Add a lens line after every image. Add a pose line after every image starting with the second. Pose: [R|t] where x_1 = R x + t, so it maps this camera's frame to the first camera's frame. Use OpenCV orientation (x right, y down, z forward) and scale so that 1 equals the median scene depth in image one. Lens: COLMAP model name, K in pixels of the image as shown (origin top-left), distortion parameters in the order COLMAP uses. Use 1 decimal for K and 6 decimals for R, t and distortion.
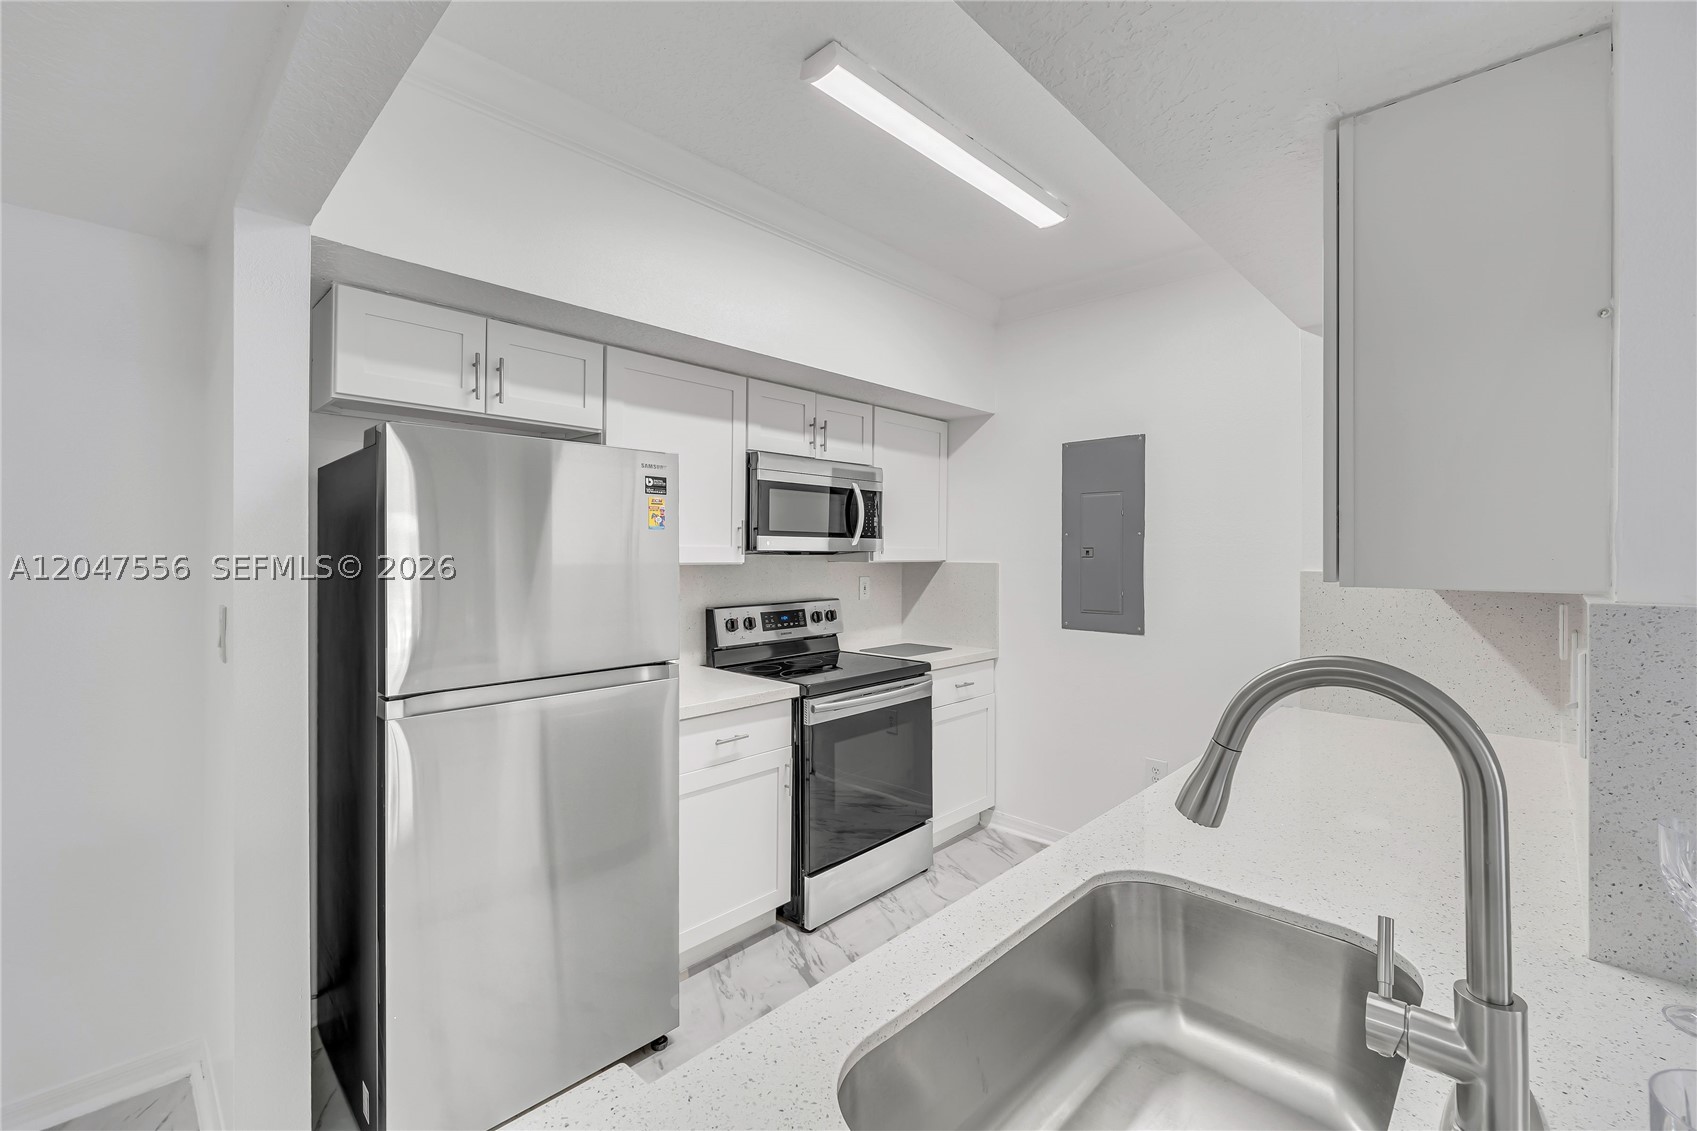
lens RADIAL K [[709.5, 0, 845.0], [0, 709.5, 554.5], [0, 0, 1]] dist [0.016528, -0.013123]
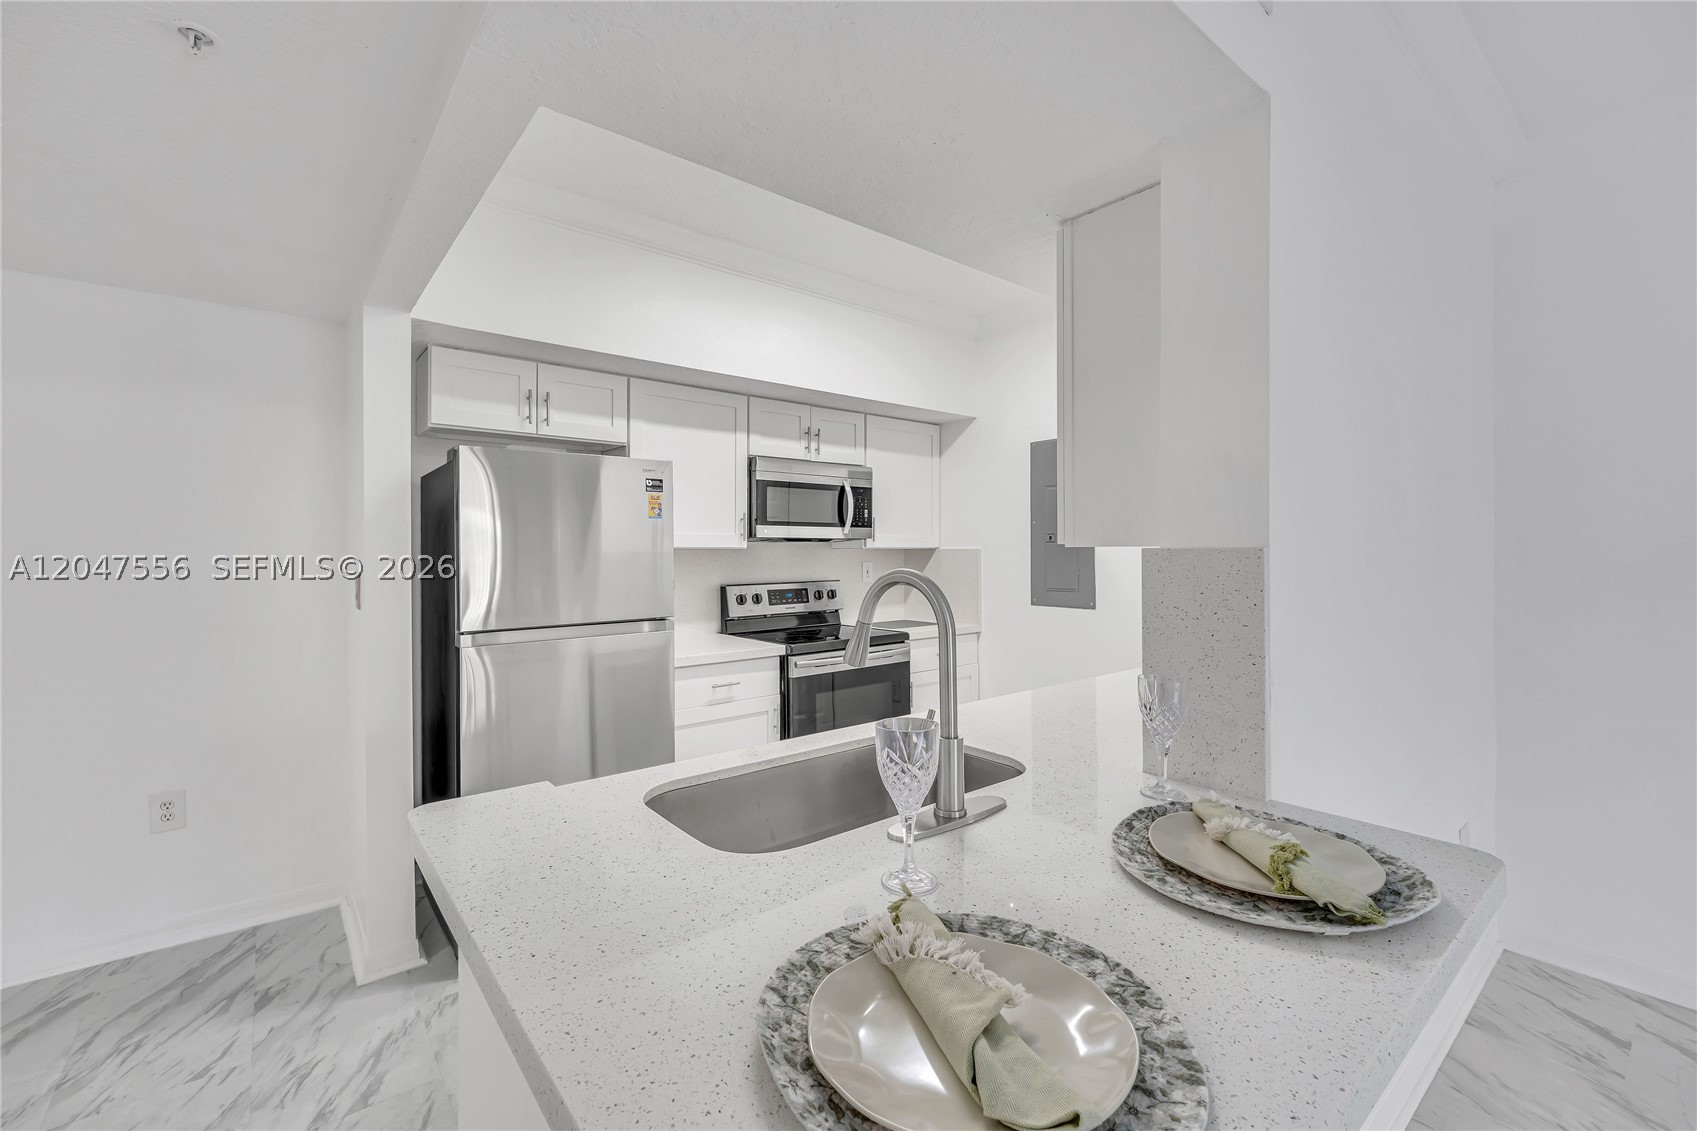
lens RADIAL K [[704.1, 0, 848.6], [0, 704.1, 556.8], [0, 0, 1]] dist [-0.000927, 0.000319]
pose [[0.993799, -0.006358, -0.111008, 0.157627], [0.006945, 0.999964, 0.004905, 0.021418], [0.110973, -0.005645, 0.993807, -0.177537]]
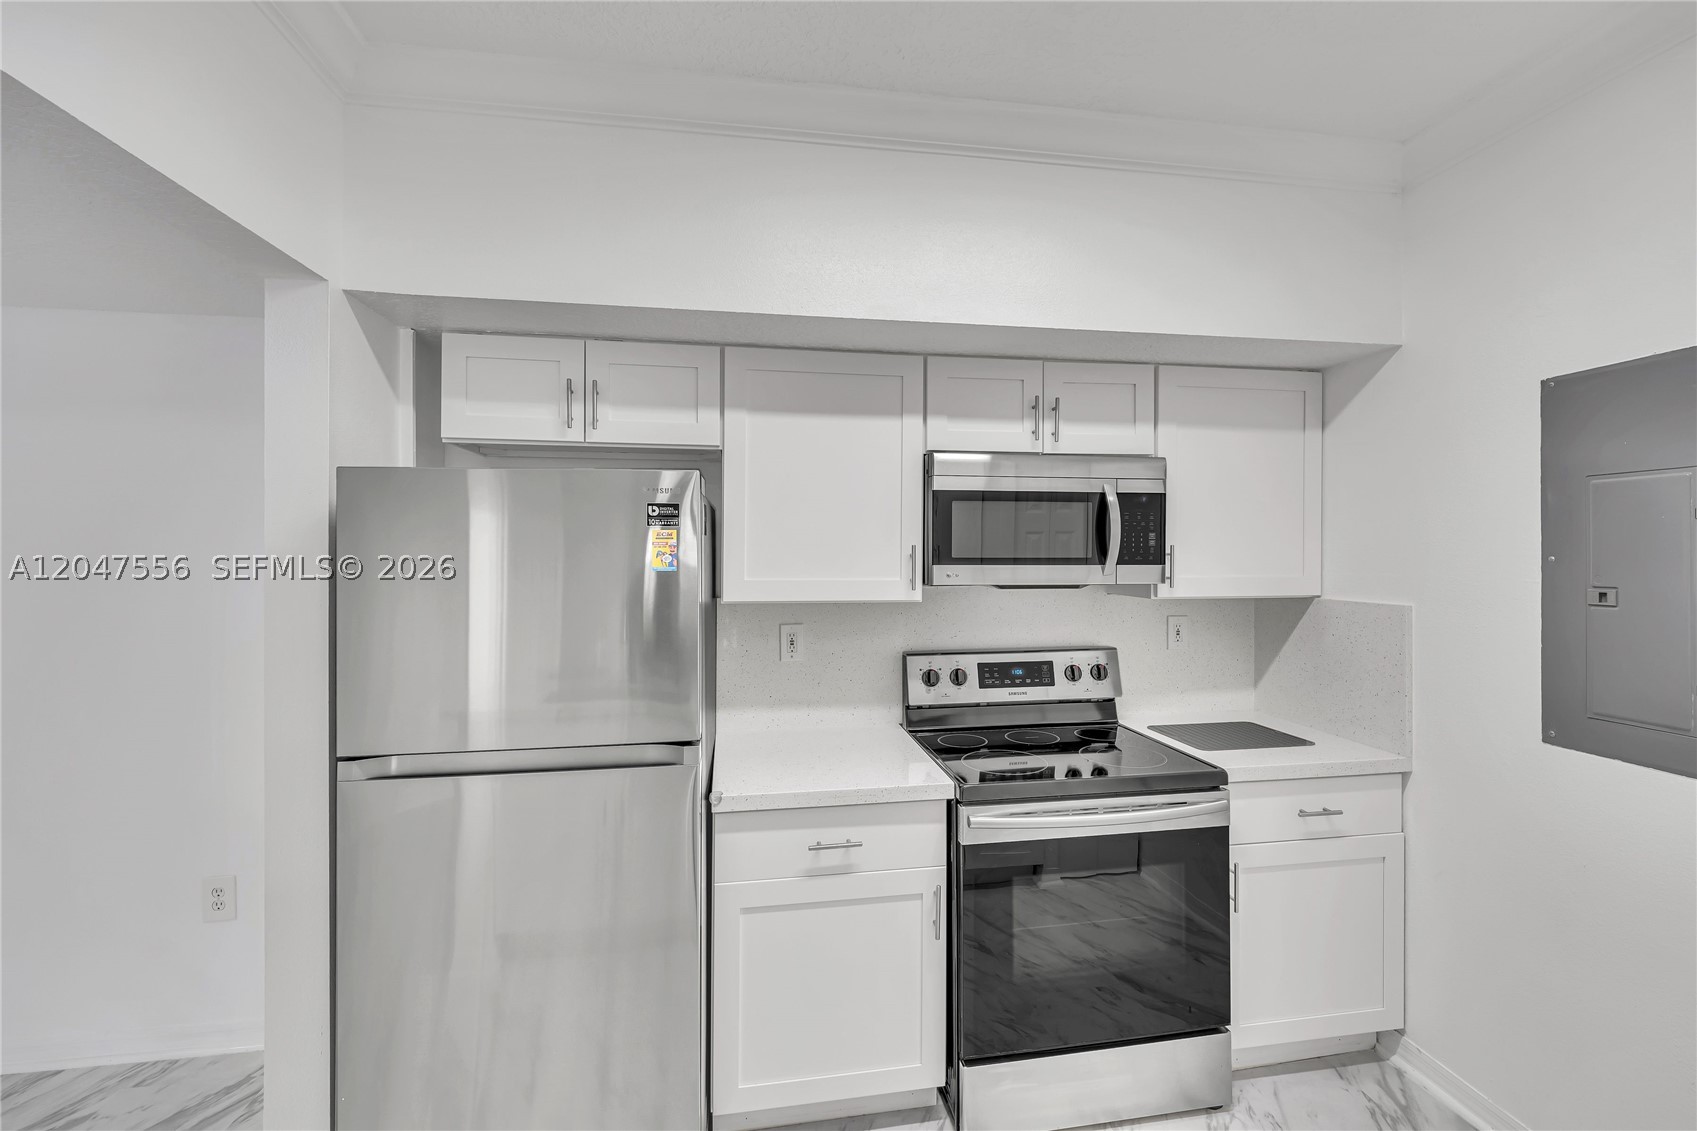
lens RADIAL K [[709.5, 0, 845.0], [0, 709.5, 554.5], [0, 0, 1]] dist [0.016528, -0.013123]
pose [[0.801035, -0.004479, -0.598601, 0.232302], [0.001393, 0.999983, -0.005617, -0.031619], [0.598616, 0.003666, 0.801027, 0.322853]]
